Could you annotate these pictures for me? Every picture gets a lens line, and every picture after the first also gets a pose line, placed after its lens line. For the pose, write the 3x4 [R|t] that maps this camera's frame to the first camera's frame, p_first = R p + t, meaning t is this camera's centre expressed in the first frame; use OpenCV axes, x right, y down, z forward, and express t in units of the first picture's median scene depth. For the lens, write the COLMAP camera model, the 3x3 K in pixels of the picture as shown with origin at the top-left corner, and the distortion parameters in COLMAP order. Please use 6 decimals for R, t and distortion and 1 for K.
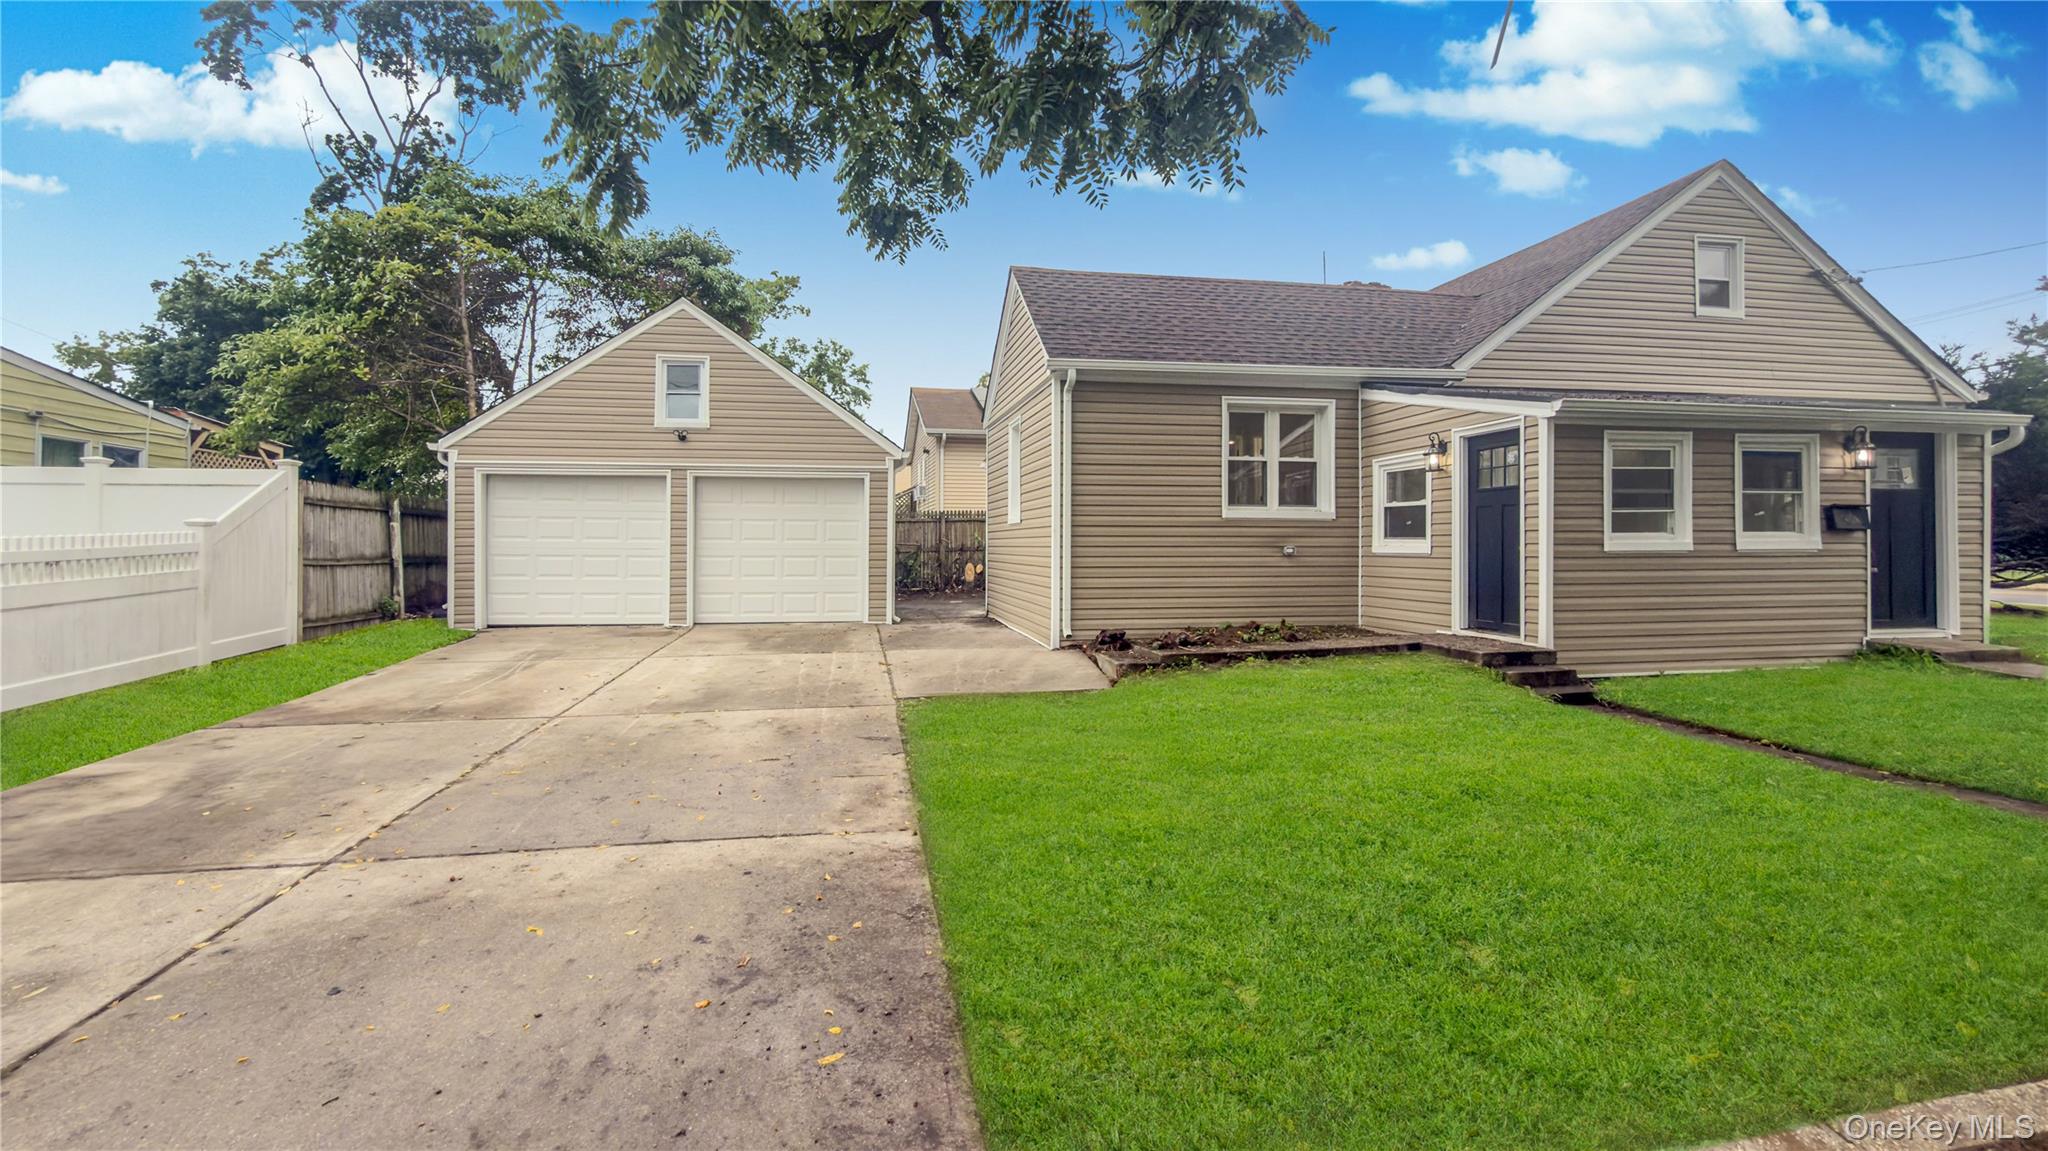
lens RADIAL K [[884.7, 0, 1018.6], [0, 884.7, 548.3], [0, 0, 1]] dist [-0.000321, 0.000007]
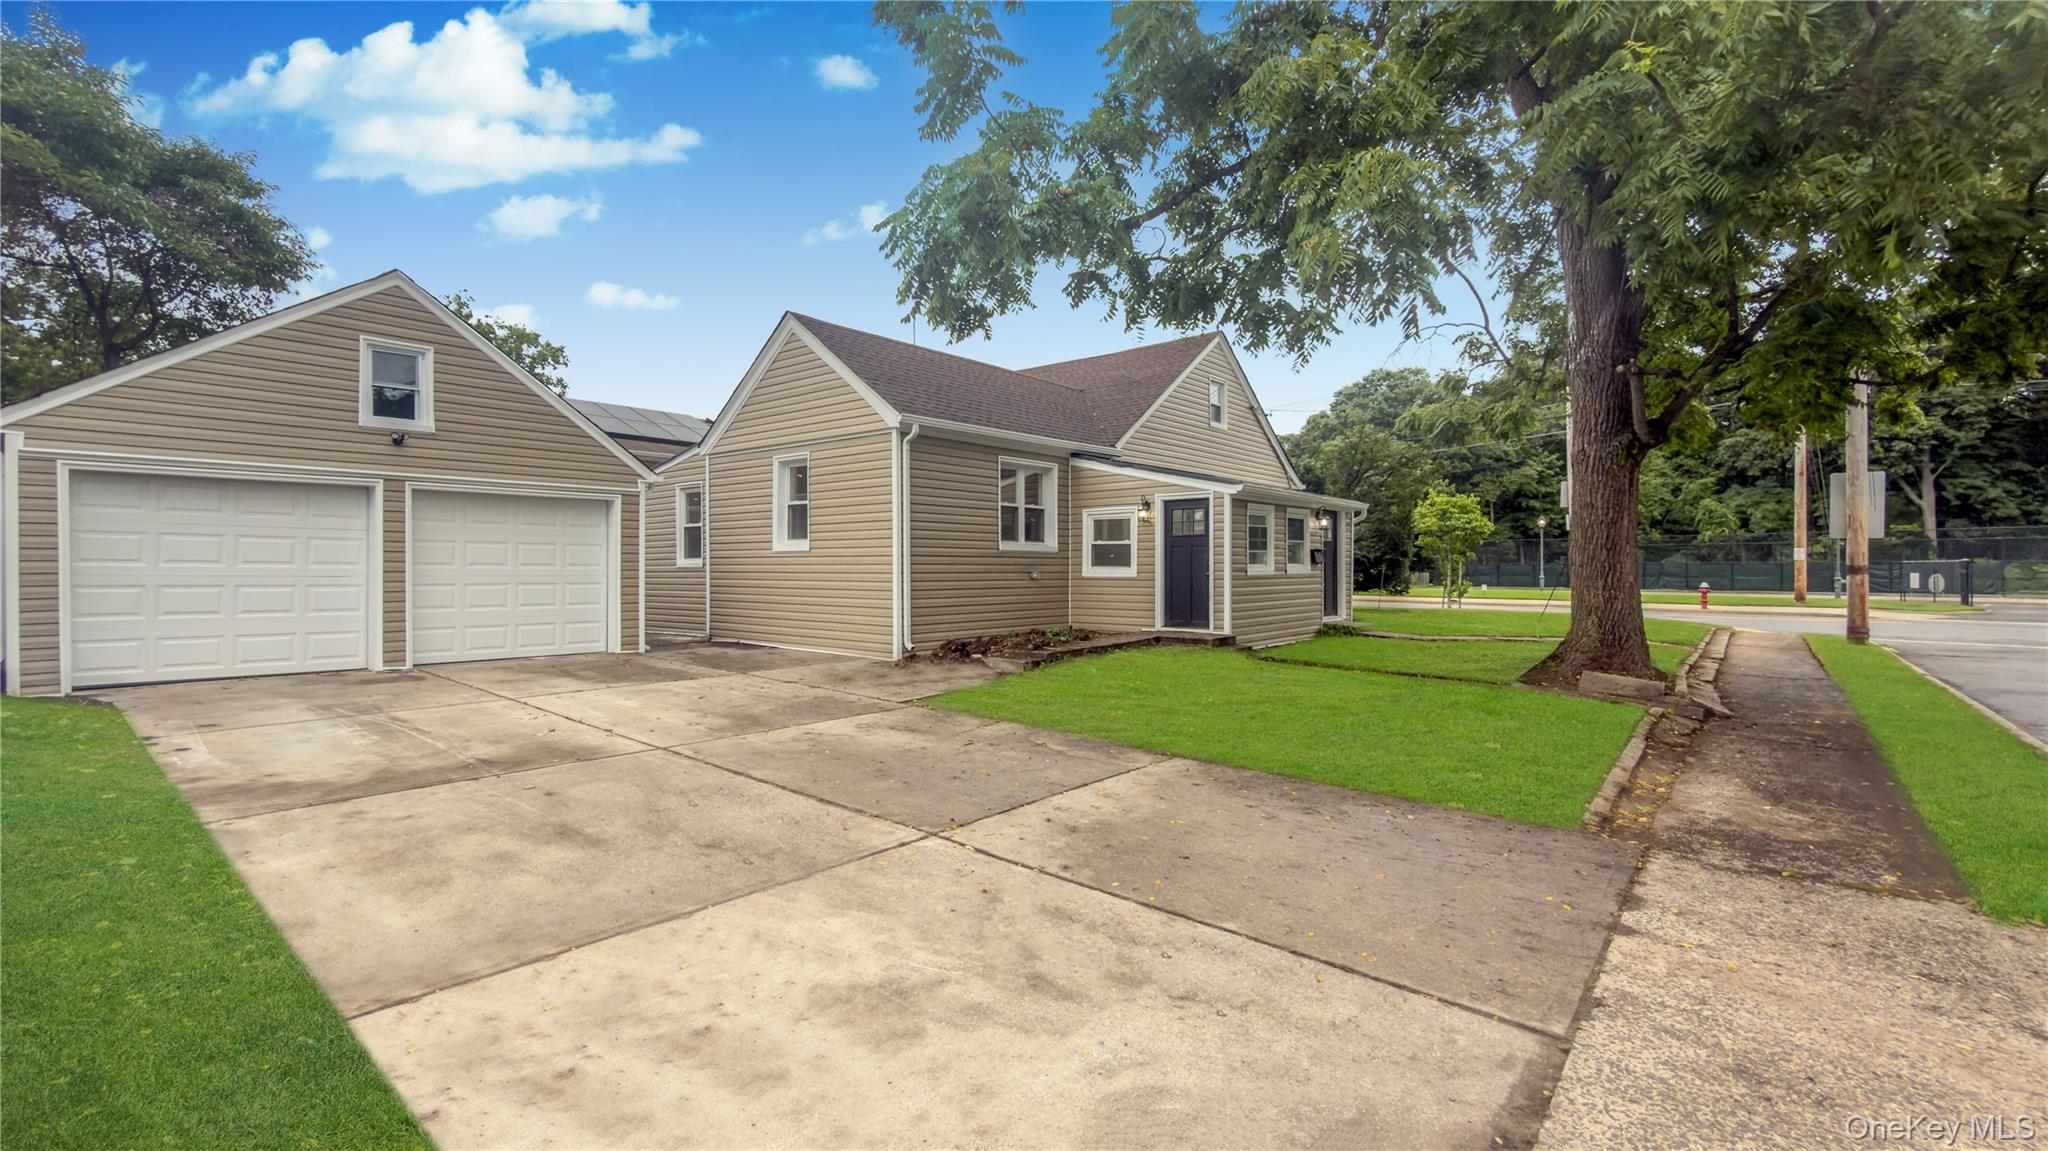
lens RADIAL K [[884.6, 0, 1024.0], [0, 884.6, 575.5], [0, 0, 1]] dist [0.000160, -0.000006]
pose [[0.769922, -0.004532, 0.638122, -0.678204], [0.001131, 0.999983, 0.005738, -0.005960], [-0.638137, -0.003696, 0.769914, -0.014250]]
